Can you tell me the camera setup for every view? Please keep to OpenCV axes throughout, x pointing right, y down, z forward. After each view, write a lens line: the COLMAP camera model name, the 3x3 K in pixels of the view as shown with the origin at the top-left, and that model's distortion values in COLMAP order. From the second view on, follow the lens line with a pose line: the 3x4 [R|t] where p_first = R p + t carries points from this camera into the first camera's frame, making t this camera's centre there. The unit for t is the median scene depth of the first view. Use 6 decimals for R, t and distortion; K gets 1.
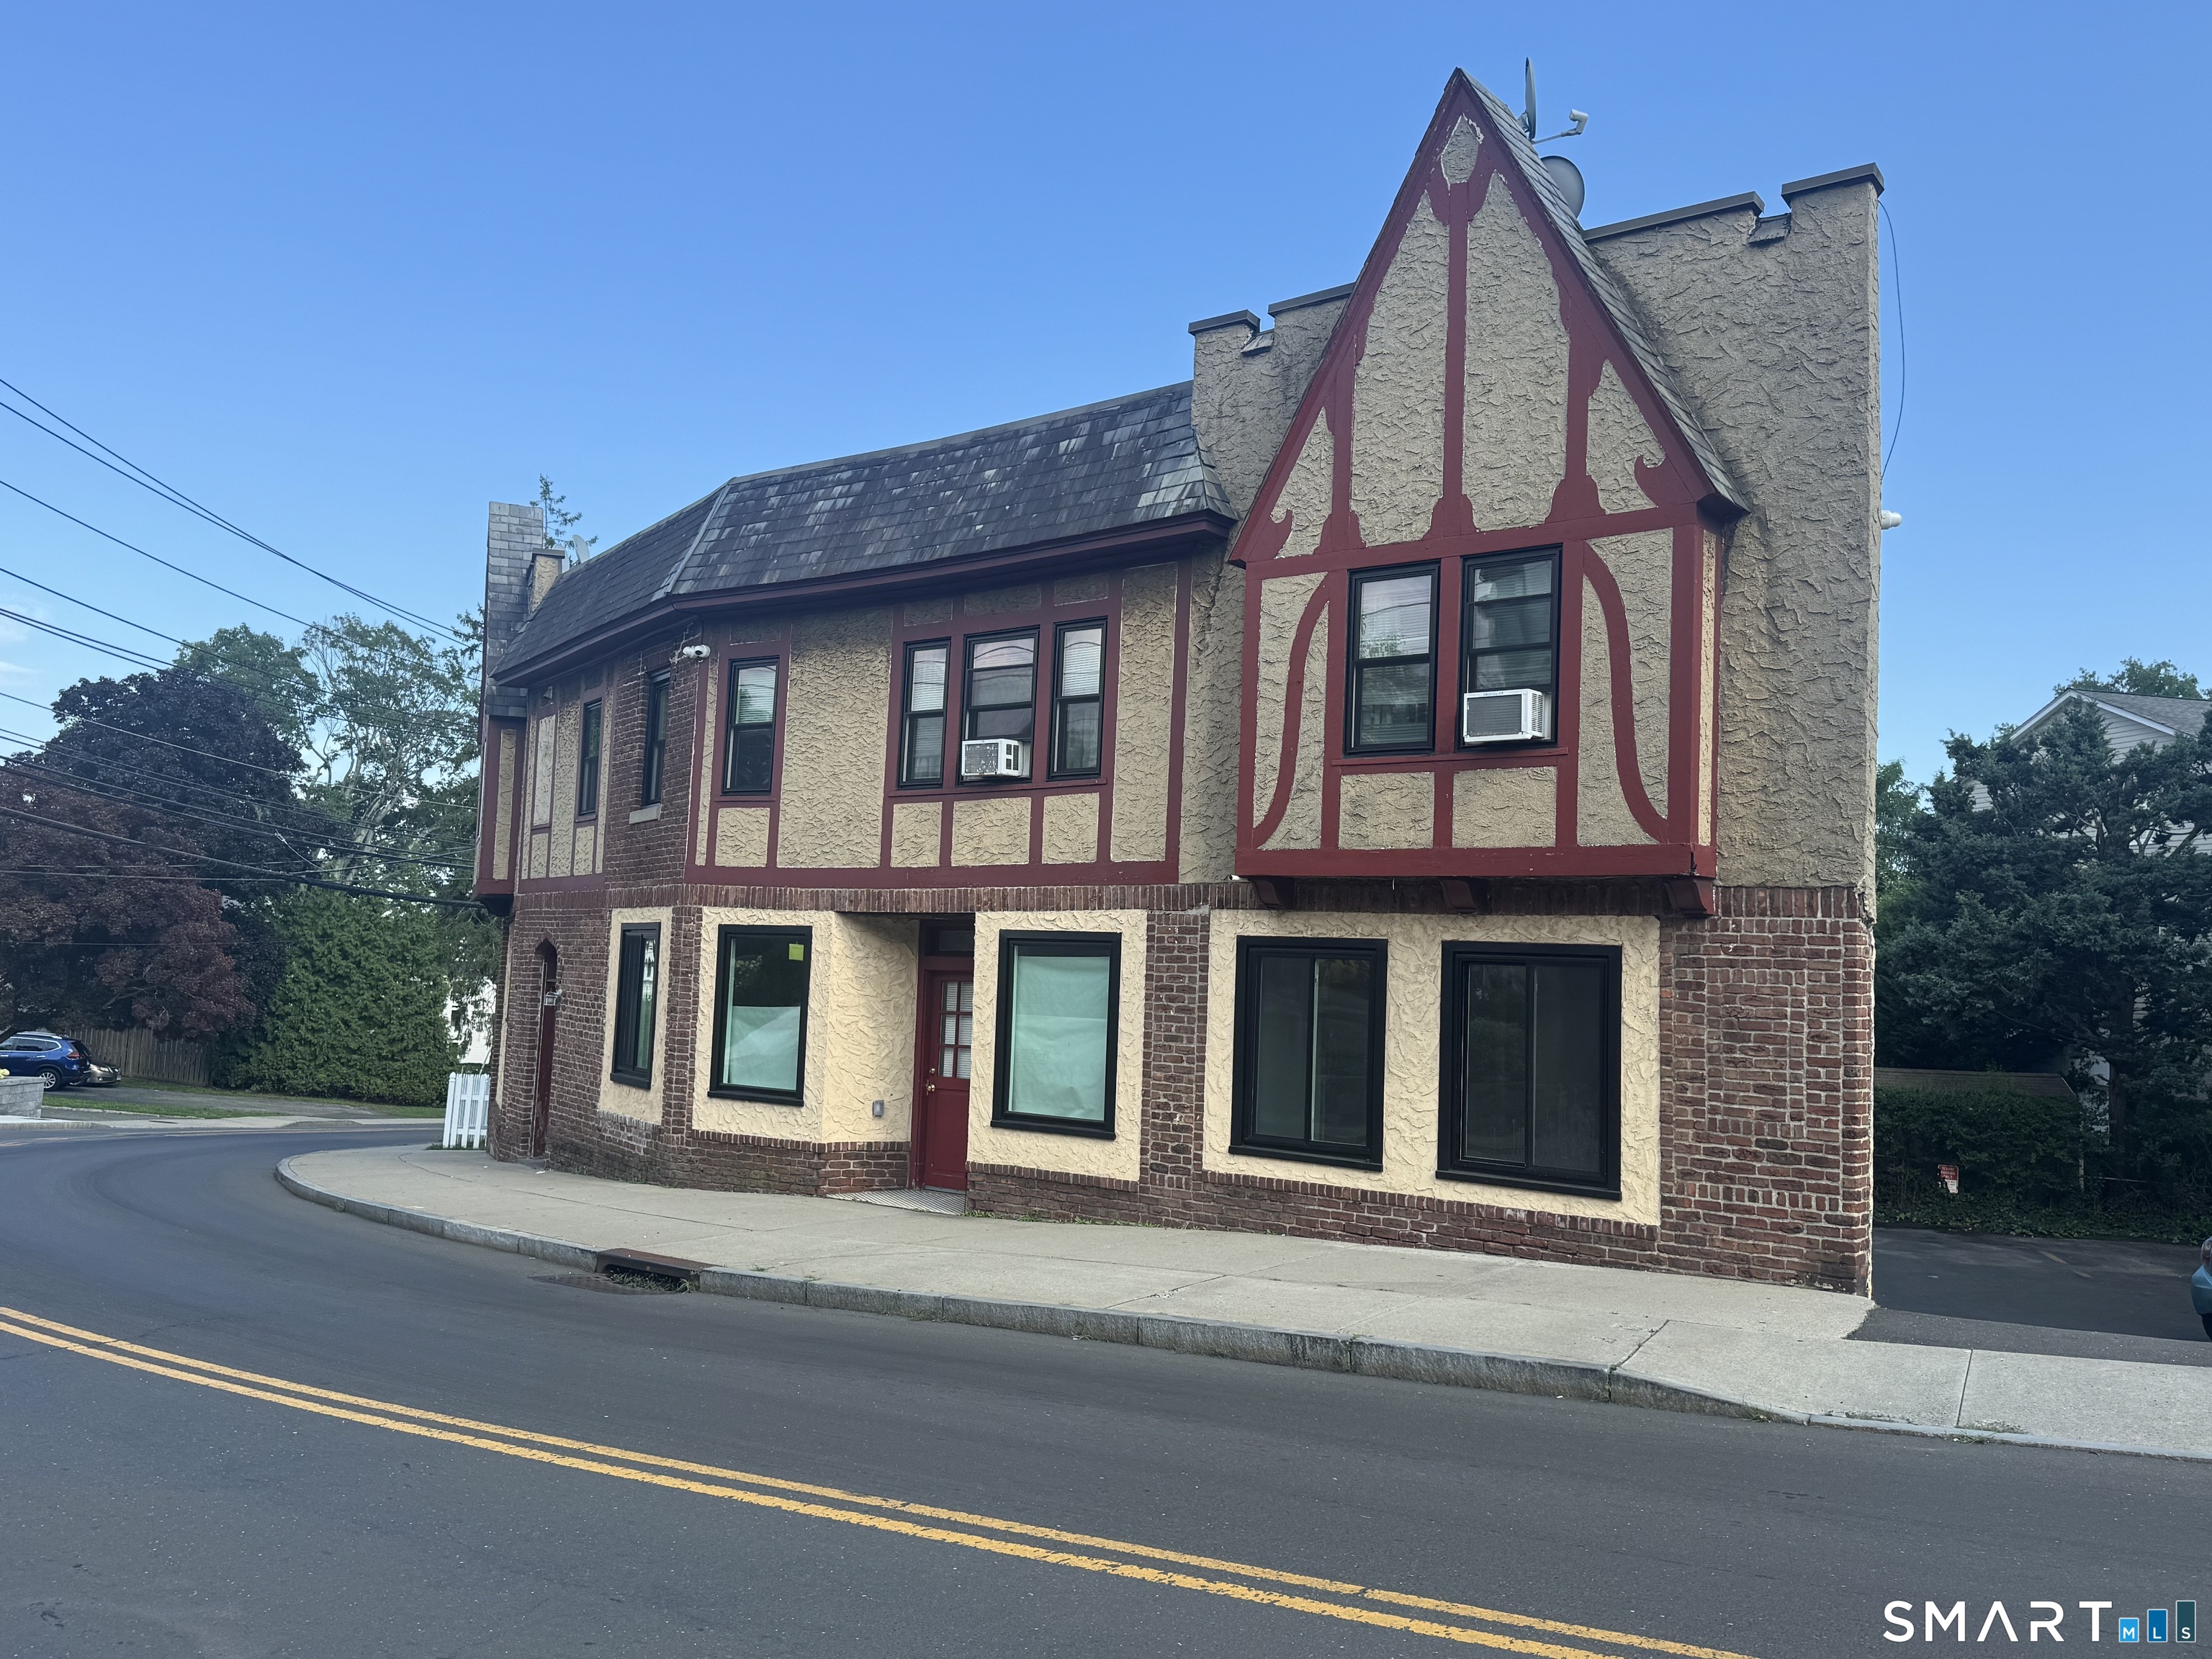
lens RADIAL K [[1805.8, 0, 1109.4], [0, 1805.8, 830.1], [0, 0, 1]] dist [0.175601, -0.298796]
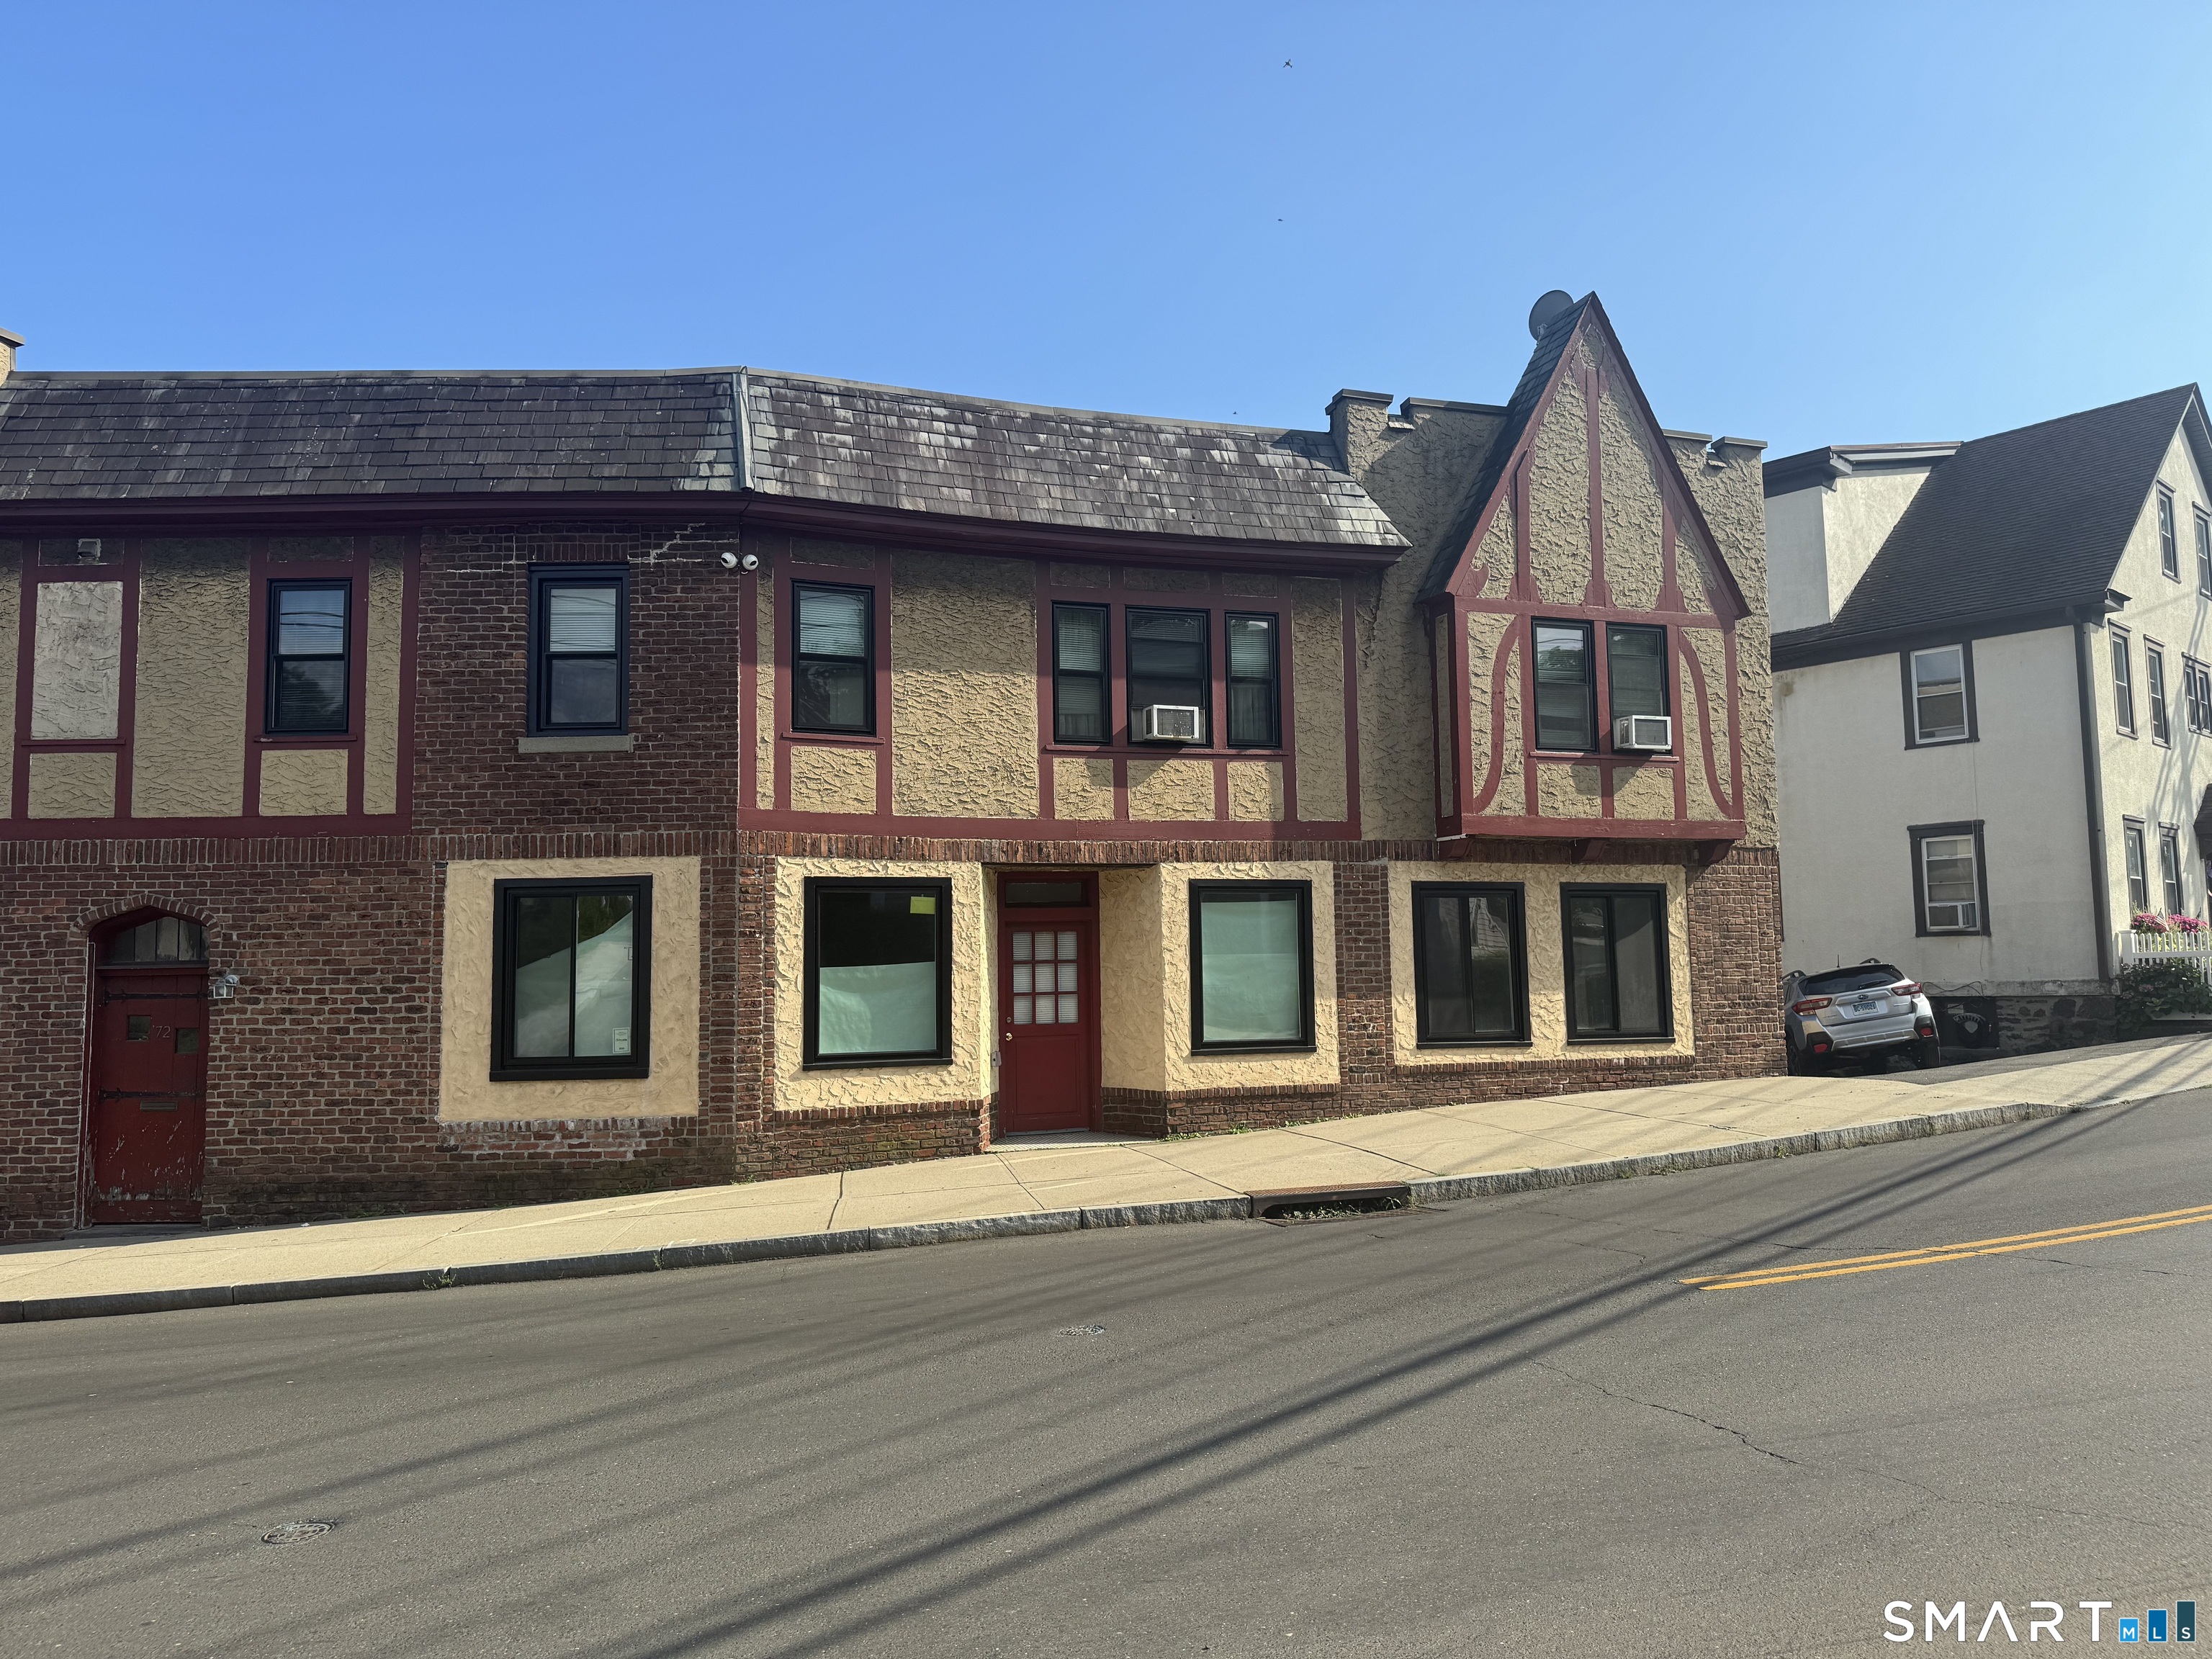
lens RADIAL K [[1546.1, 0, 1106.0], [0, 1546.1, 829.5], [0, 0, 1]] dist [0.175331, -0.295691]
pose [[0.528777, 0.029237, 0.848257, -0.956749], [-0.030873, 0.999408, -0.015202, 0.043719], [-0.848199, -0.018150, 0.529367, 0.579830]]
